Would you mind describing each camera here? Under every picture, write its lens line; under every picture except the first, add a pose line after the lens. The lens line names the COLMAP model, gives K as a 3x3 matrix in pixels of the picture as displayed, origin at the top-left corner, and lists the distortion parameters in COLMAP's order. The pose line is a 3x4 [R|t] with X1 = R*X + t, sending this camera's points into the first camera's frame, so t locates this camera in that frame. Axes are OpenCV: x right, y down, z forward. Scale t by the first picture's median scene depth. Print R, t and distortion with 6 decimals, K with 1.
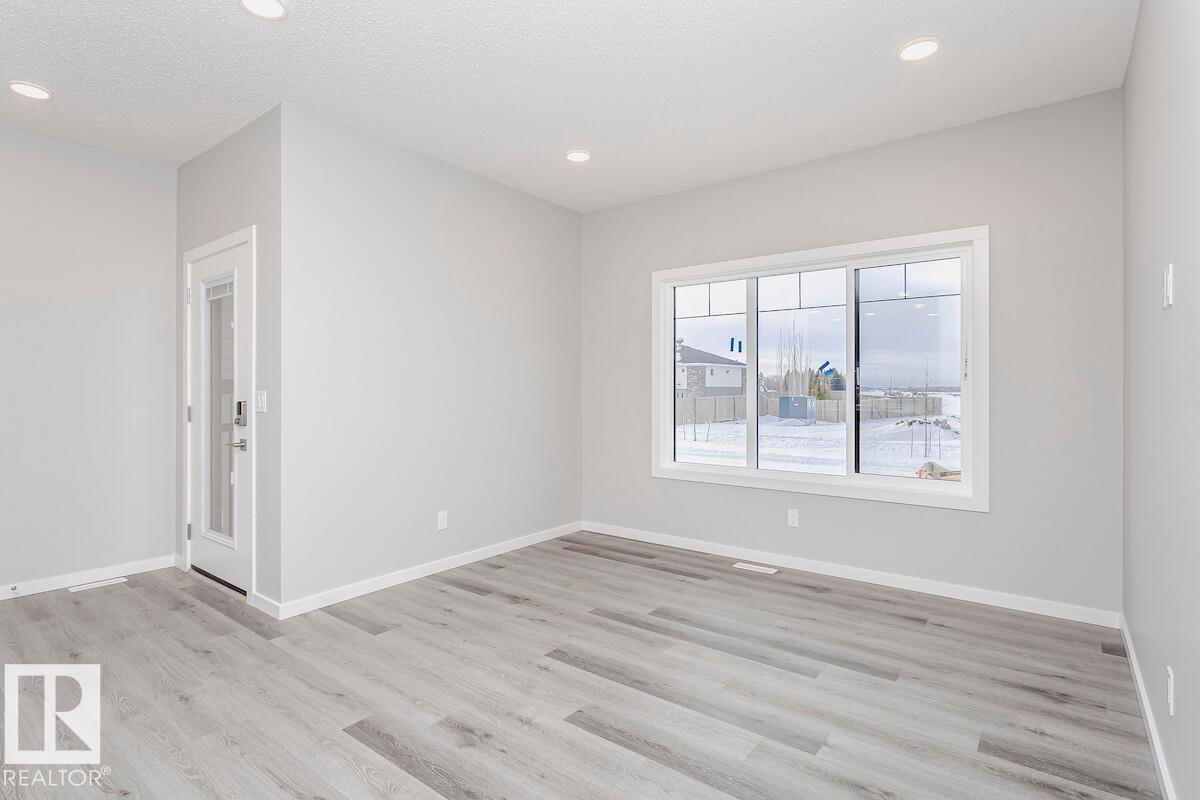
lens RADIAL K [[584.6, 0, 589.3], [0, 584.6, 397.0], [0, 0, 1]] dist [-0.000025, 0.000286]
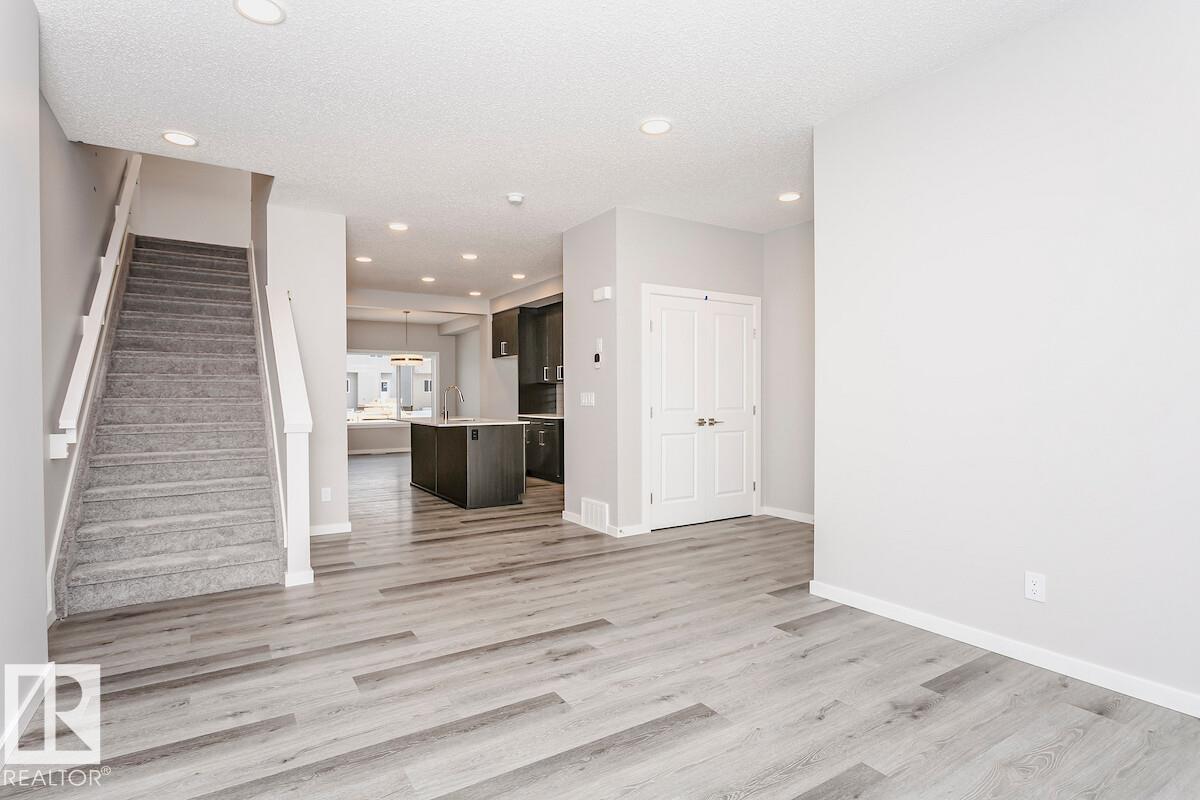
lens RADIAL K [[584.6, 0, 606.3], [0, 584.6, 395.9], [0, 0, 1]] dist [-0.000025, 0.000286]
pose [[-0.297382, 0.003207, -0.954753, 0.670692], [-0.004999, 0.999975, 0.004916, 0.003542], [0.954745, 0.006235, -0.297359, 0.995957]]
